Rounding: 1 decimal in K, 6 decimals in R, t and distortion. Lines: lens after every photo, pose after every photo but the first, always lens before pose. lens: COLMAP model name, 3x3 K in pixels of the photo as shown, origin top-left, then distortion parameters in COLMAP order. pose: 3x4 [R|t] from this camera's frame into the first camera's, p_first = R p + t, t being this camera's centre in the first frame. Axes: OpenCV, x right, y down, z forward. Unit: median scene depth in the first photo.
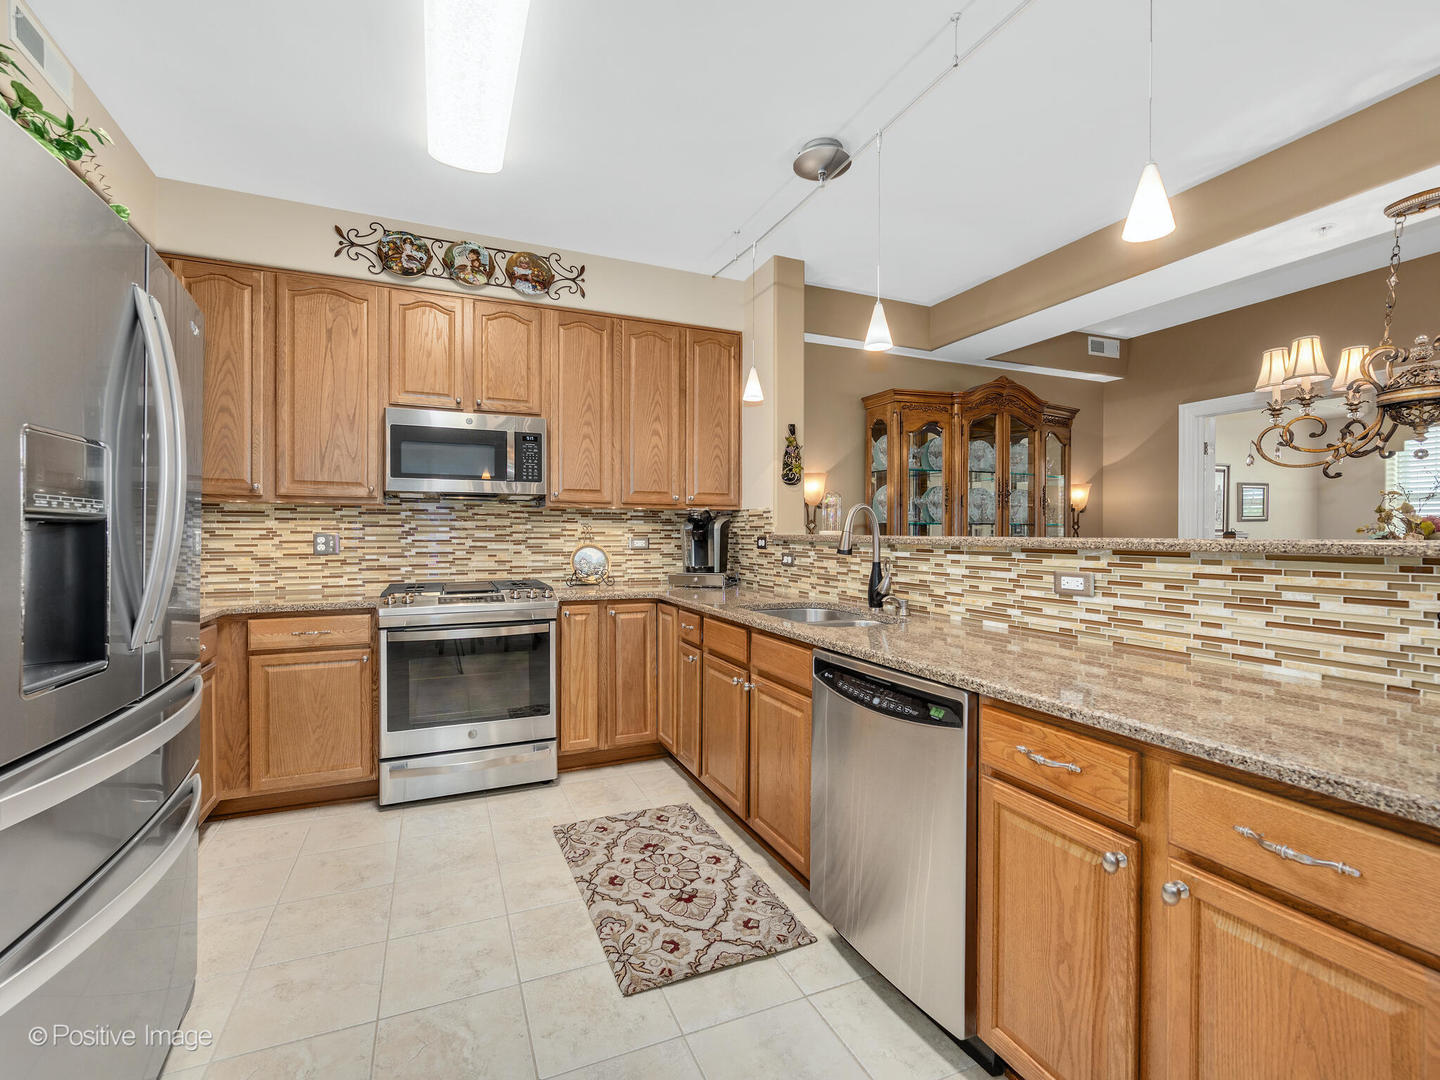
lens RADIAL K [[609.2, 0, 717.0], [0, 609.2, 546.5], [0, 0, 1]] dist [0.000939, 0.000116]
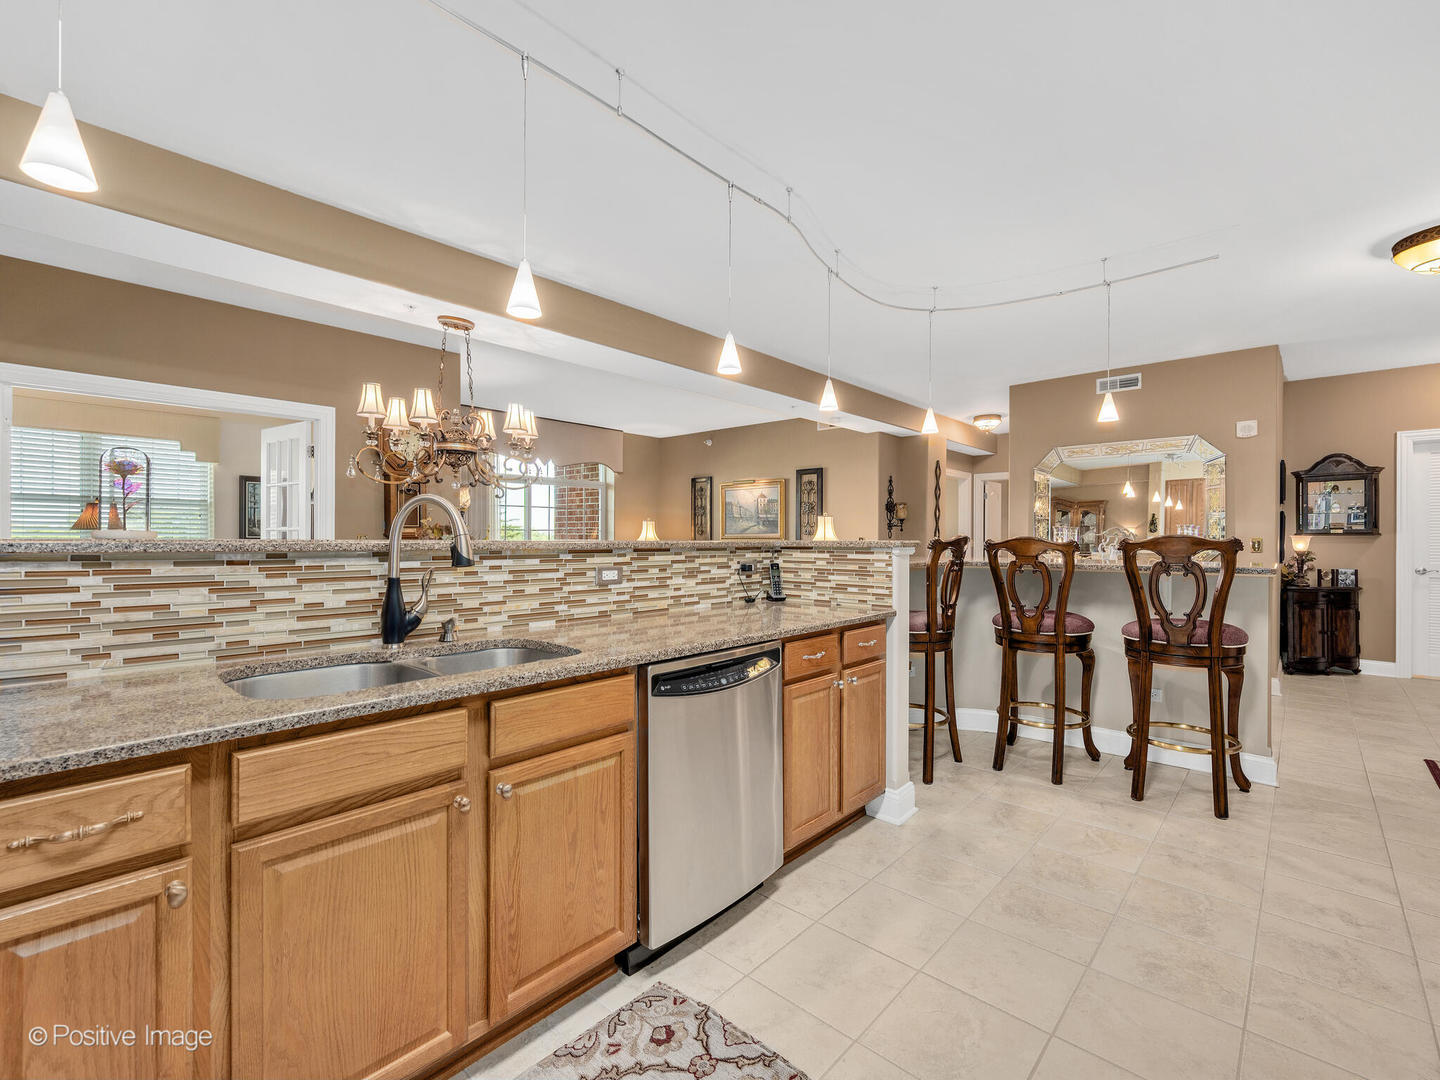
lens RADIAL K [[609.2, 0, 717.0], [0, 609.2, 546.5], [0, 0, 1]] dist [0.000939, 0.000116]
pose [[-0.351596, -0.015872, 0.936017, -0.699063], [0.017097, 0.999581, 0.023372, -0.027007], [-0.935996, 0.024220, -0.351177, 1.204826]]
